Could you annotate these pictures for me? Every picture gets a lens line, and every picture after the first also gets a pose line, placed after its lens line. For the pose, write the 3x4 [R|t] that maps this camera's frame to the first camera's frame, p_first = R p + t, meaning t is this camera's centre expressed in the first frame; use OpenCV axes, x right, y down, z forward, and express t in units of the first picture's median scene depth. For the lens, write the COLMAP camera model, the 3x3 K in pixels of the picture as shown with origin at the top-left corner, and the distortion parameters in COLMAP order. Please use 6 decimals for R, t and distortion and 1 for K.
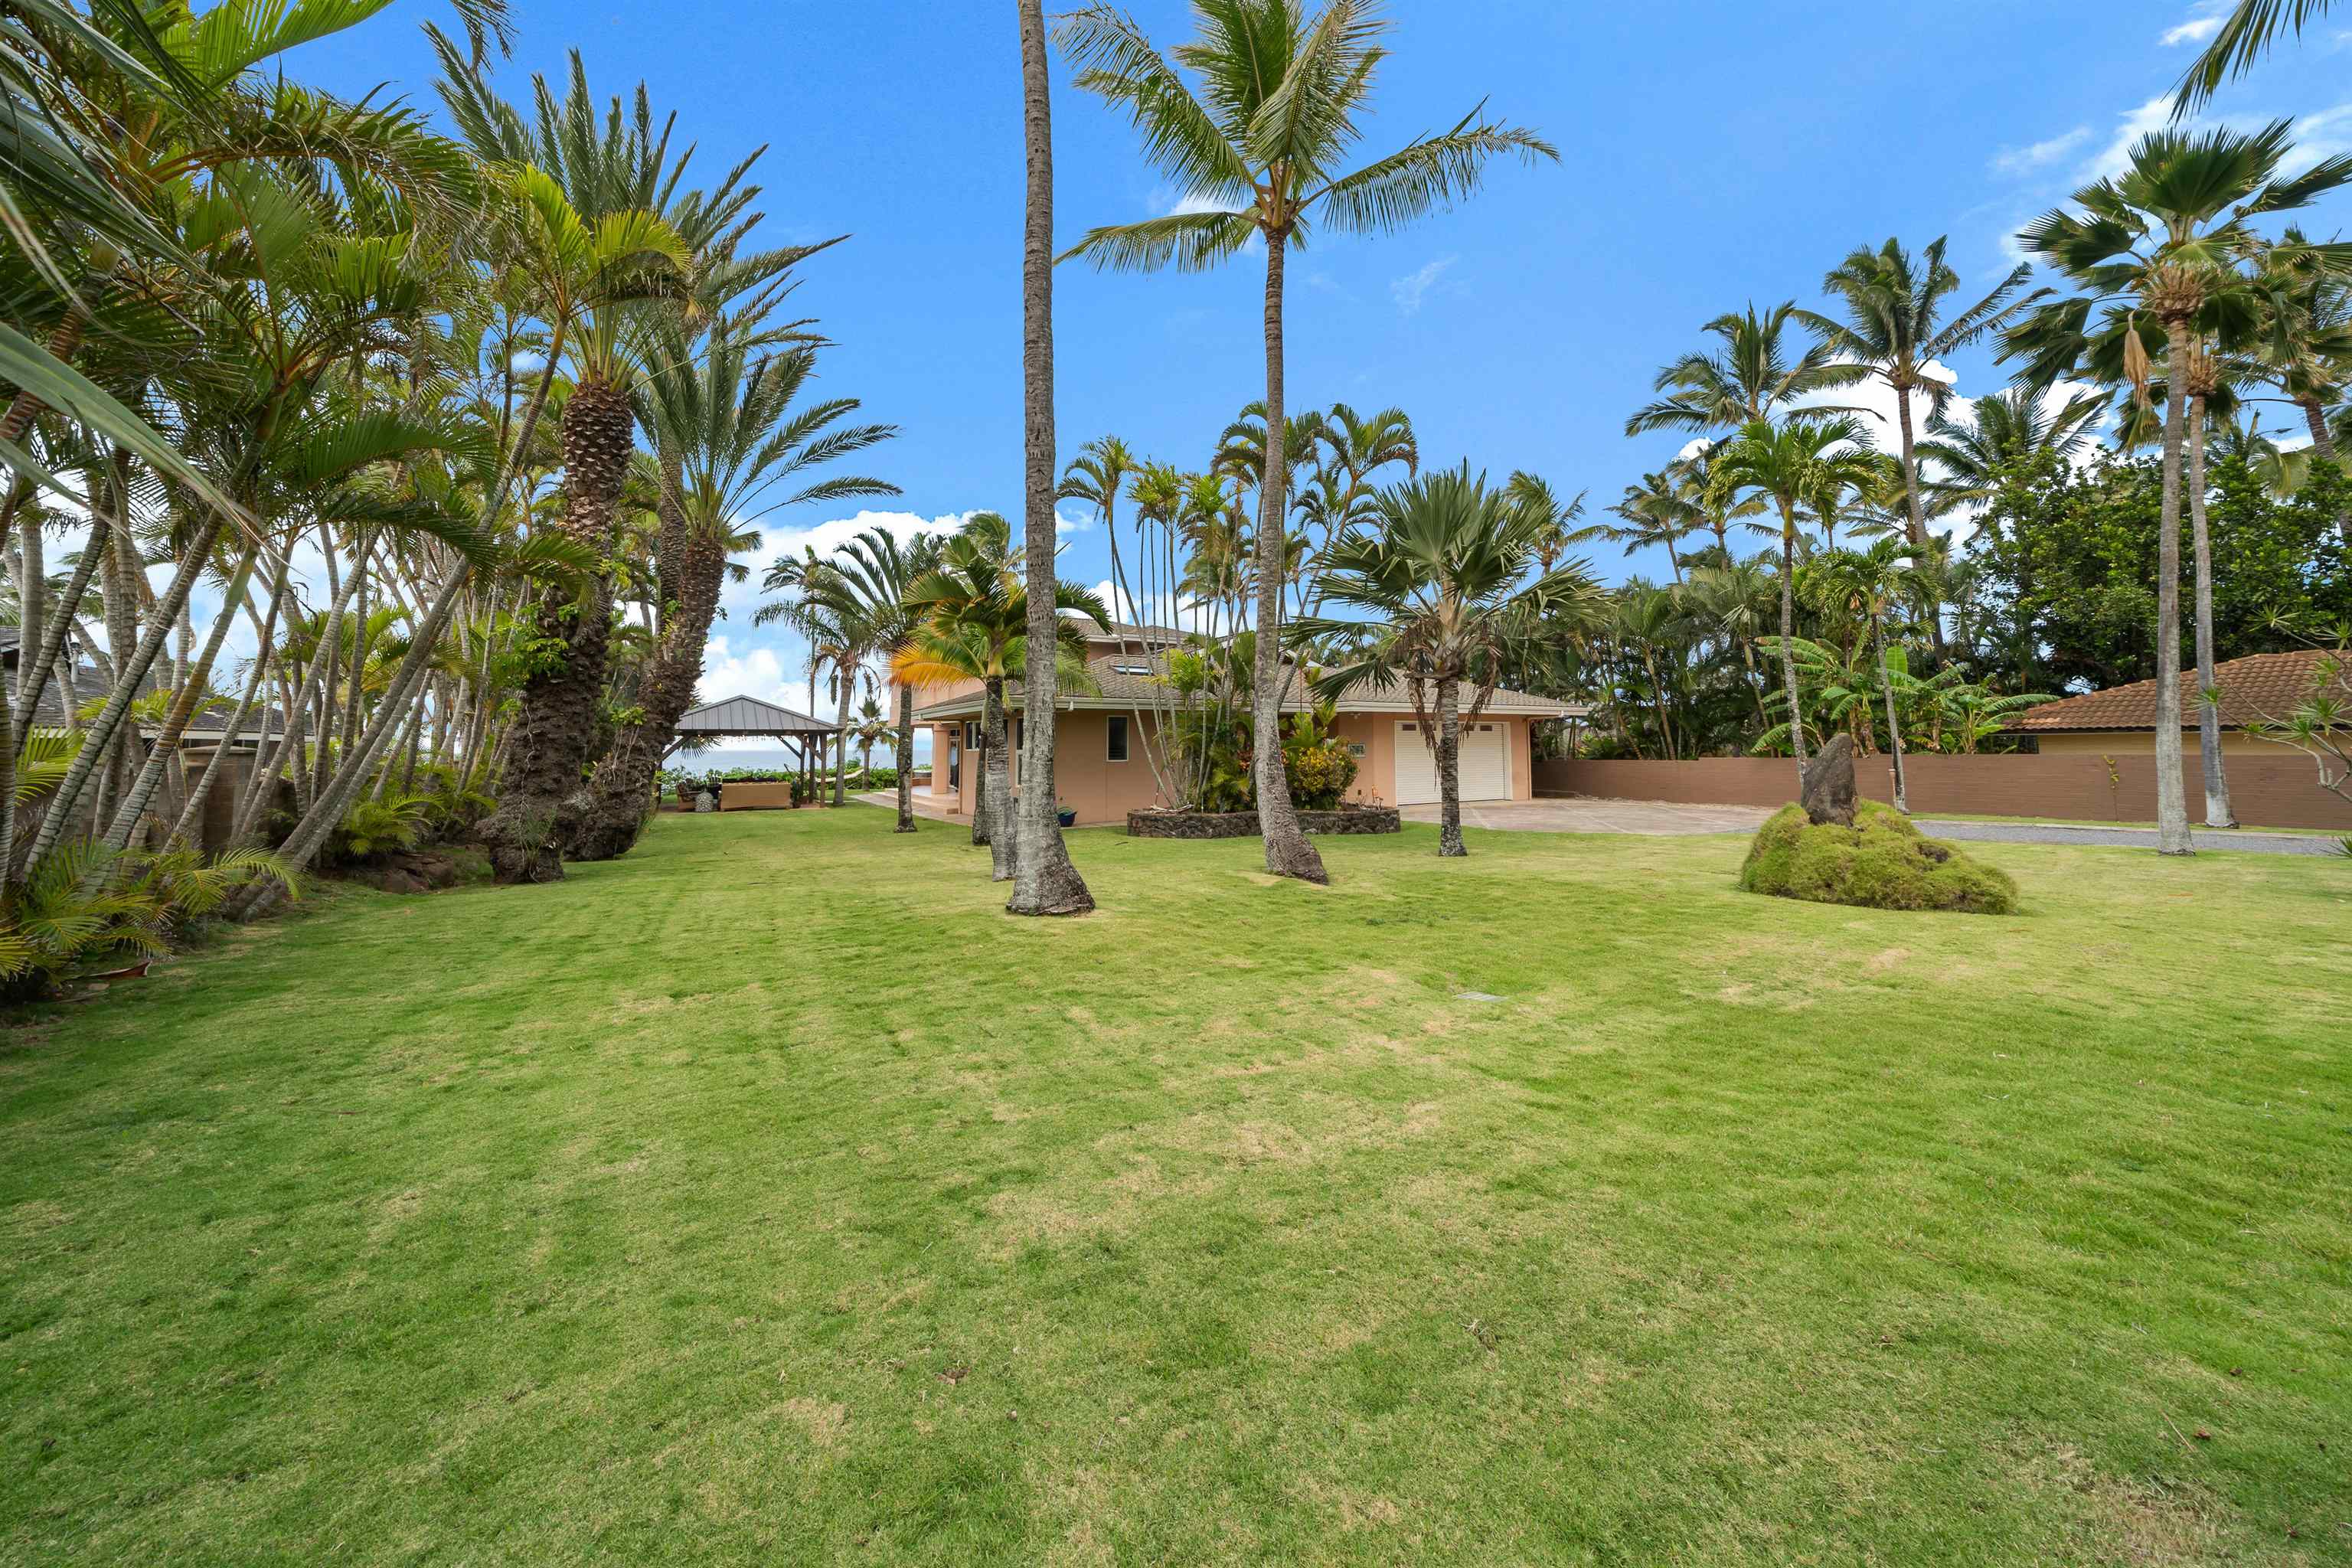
lens RADIAL K [[823.6, 0, 1173.5], [0, 823.6, 695.0], [0, 0, 1]] dist [-0.000535, -0.000013]
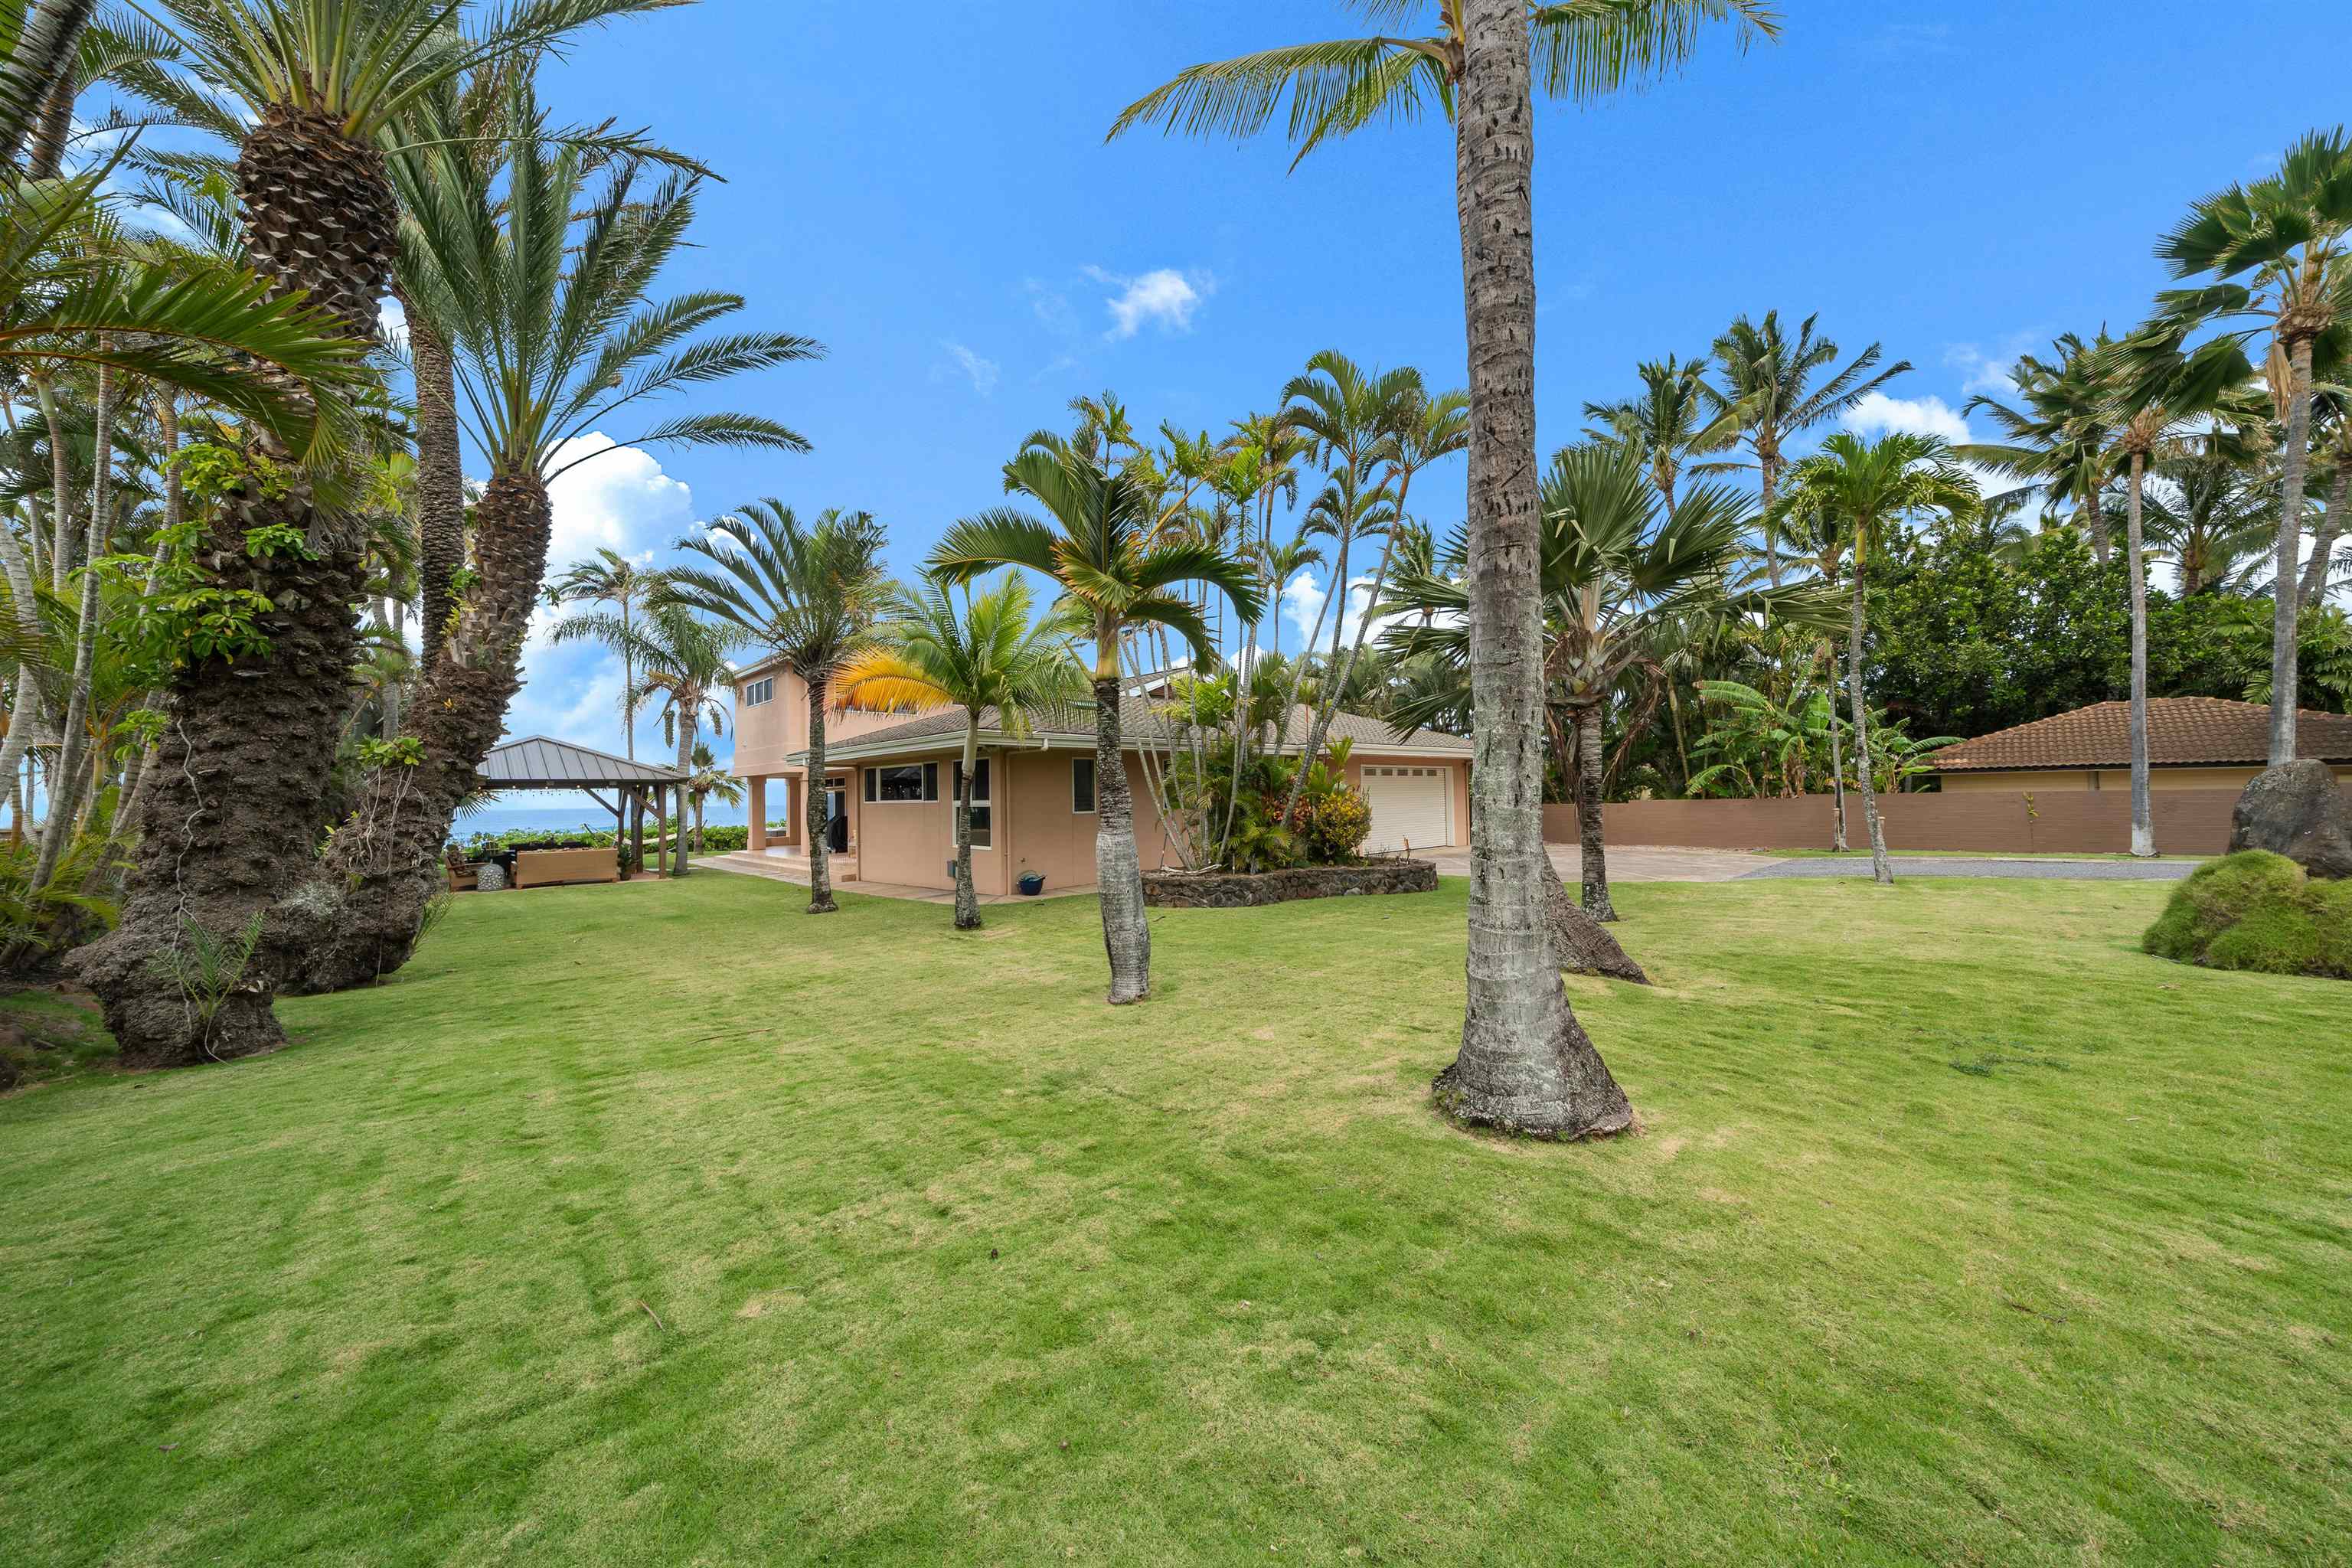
lens RADIAL K [[804.5, 0, 1183.2], [0, 804.5, 787.0], [0, 0, 1]] dist [-0.001274, -0.000335]
pose [[0.974766, -0.009112, 0.223042, -0.197738], [-0.001825, 0.998808, 0.048780, 0.019601], [-0.223220, -0.047956, 0.973588, 0.255258]]
